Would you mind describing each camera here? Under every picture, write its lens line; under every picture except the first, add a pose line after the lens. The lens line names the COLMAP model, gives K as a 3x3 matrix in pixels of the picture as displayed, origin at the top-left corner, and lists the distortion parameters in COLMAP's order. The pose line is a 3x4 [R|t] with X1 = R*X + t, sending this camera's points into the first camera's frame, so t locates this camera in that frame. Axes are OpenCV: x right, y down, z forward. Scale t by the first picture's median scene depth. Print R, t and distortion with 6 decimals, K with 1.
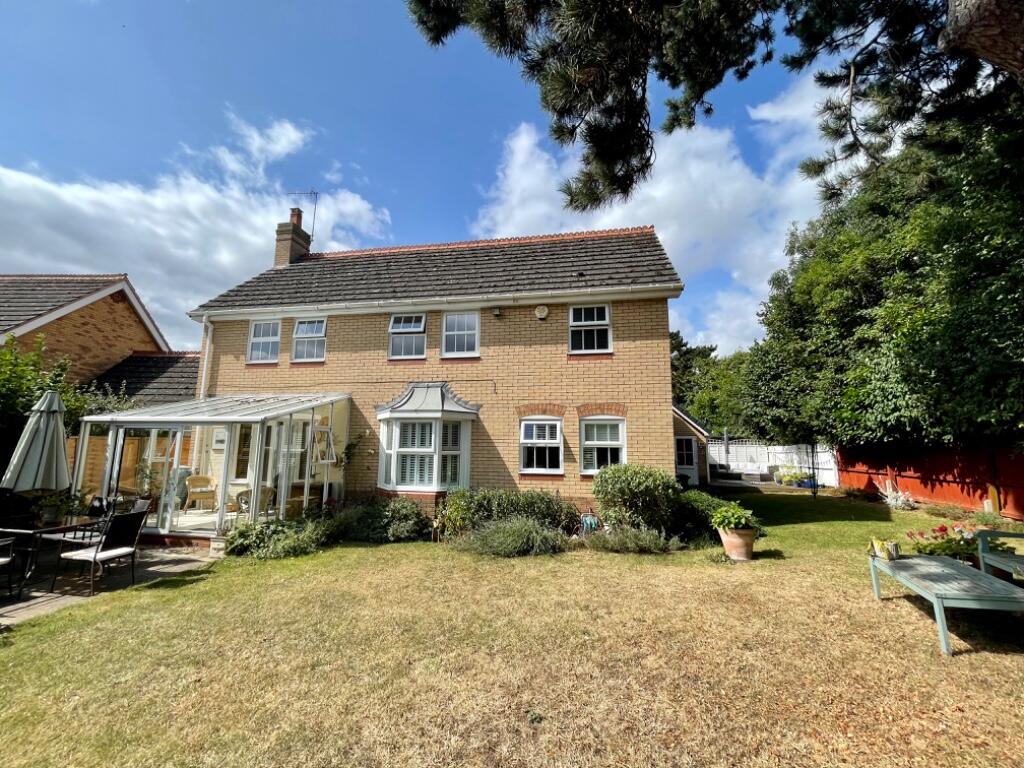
lens RADIAL K [[416.2, 0, 512.0], [0, 416.2, 384.0], [0, 0, 1]] dist [0.000692, 0.000217]
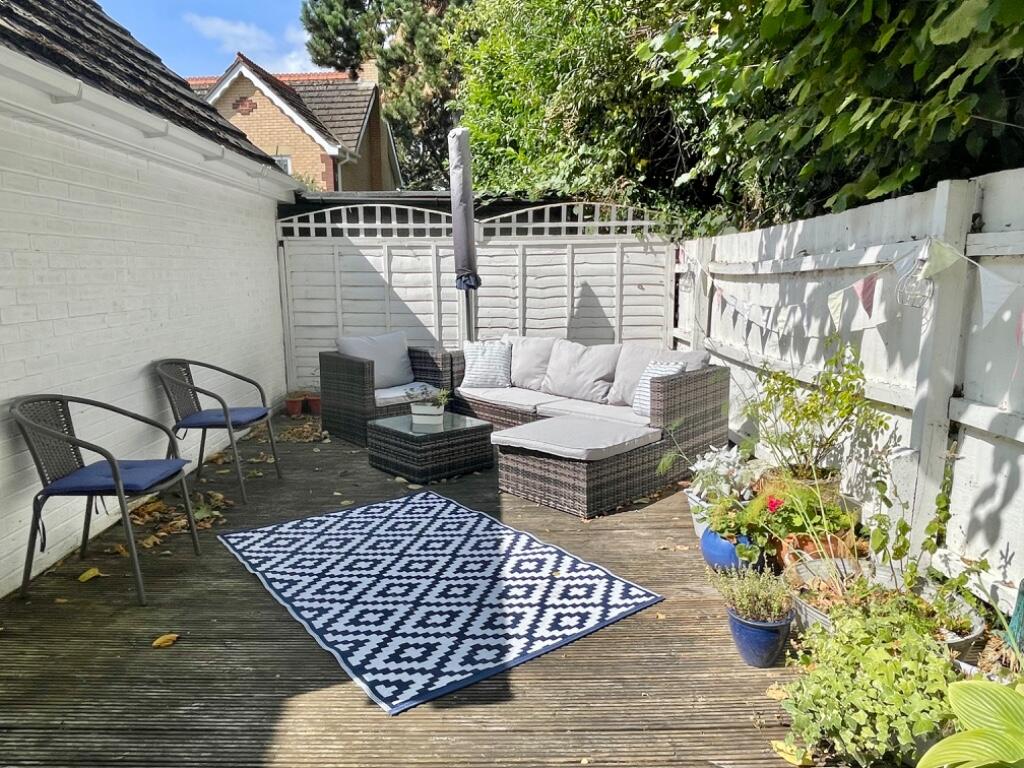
lens RADIAL K [[684.0, 0, 512.0], [0, 684.0, 384.0], [0, 0, 1]] dist [0.001282, 0.000115]
pose [[0.957490, -0.063924, 0.281293, 0.942764], [-0.026255, 0.951778, 0.305661, 0.245674], [-0.287268, -0.300052, 0.909640, 1.508557]]
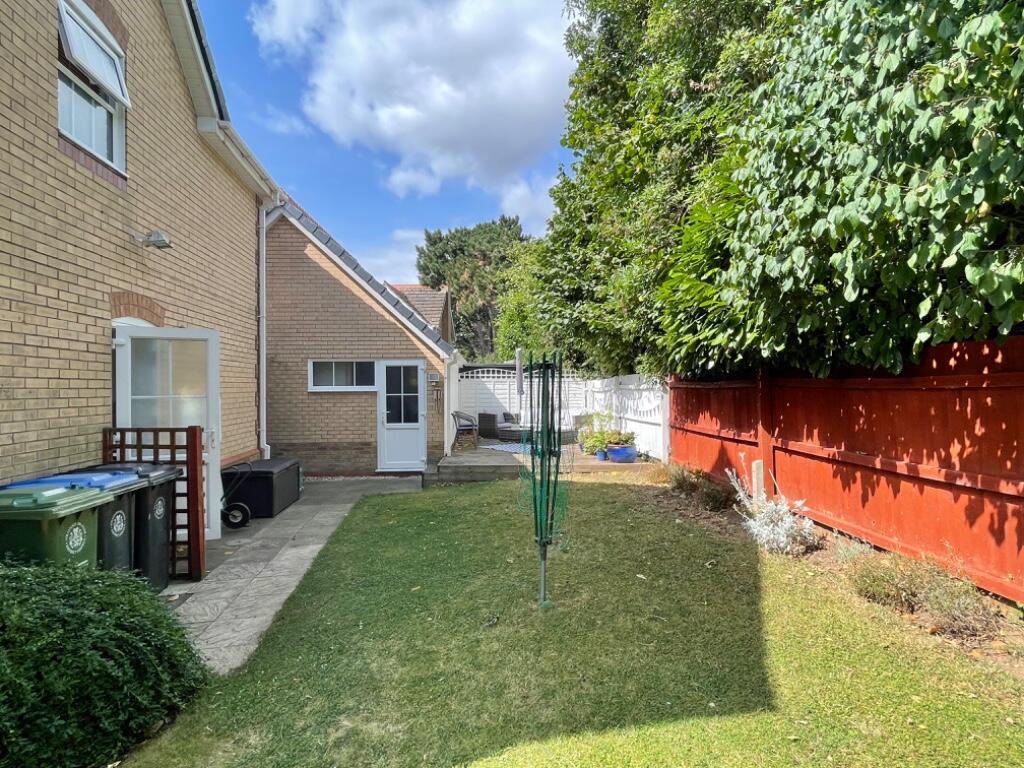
lens RADIAL K [[535.6, 0, 512.0], [0, 535.6, 384.0], [0, 0, 1]] dist [-0.002028, -0.000051]
pose [[0.952627, -0.009996, 0.303976, 0.603274], [-0.033937, 0.989724, 0.138903, 0.112348], [-0.302241, -0.142639, 0.942499, 0.688023]]
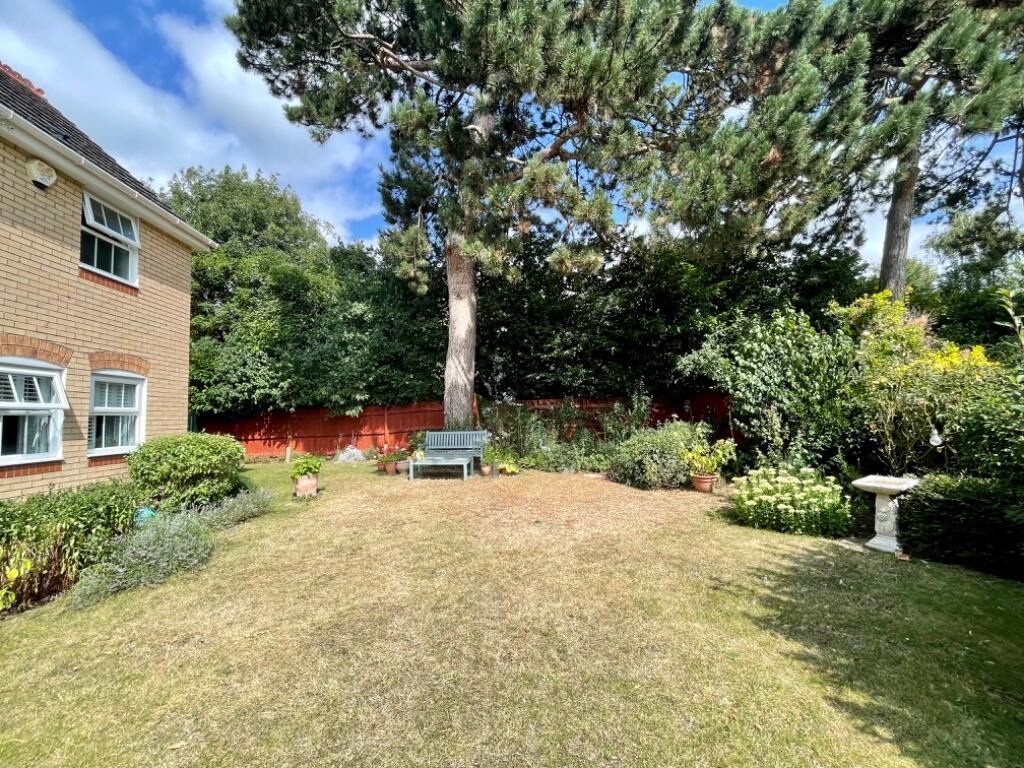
lens RADIAL K [[416.2, 0, 512.0], [0, 416.2, 384.0], [0, 0, 1]] dist [0.000692, 0.000217]
pose [[-0.238120, 0.073128, 0.968479, -0.554984], [-0.112361, 0.988392, -0.102258, 0.084218], [-0.964714, -0.133169, -0.227139, 0.457352]]
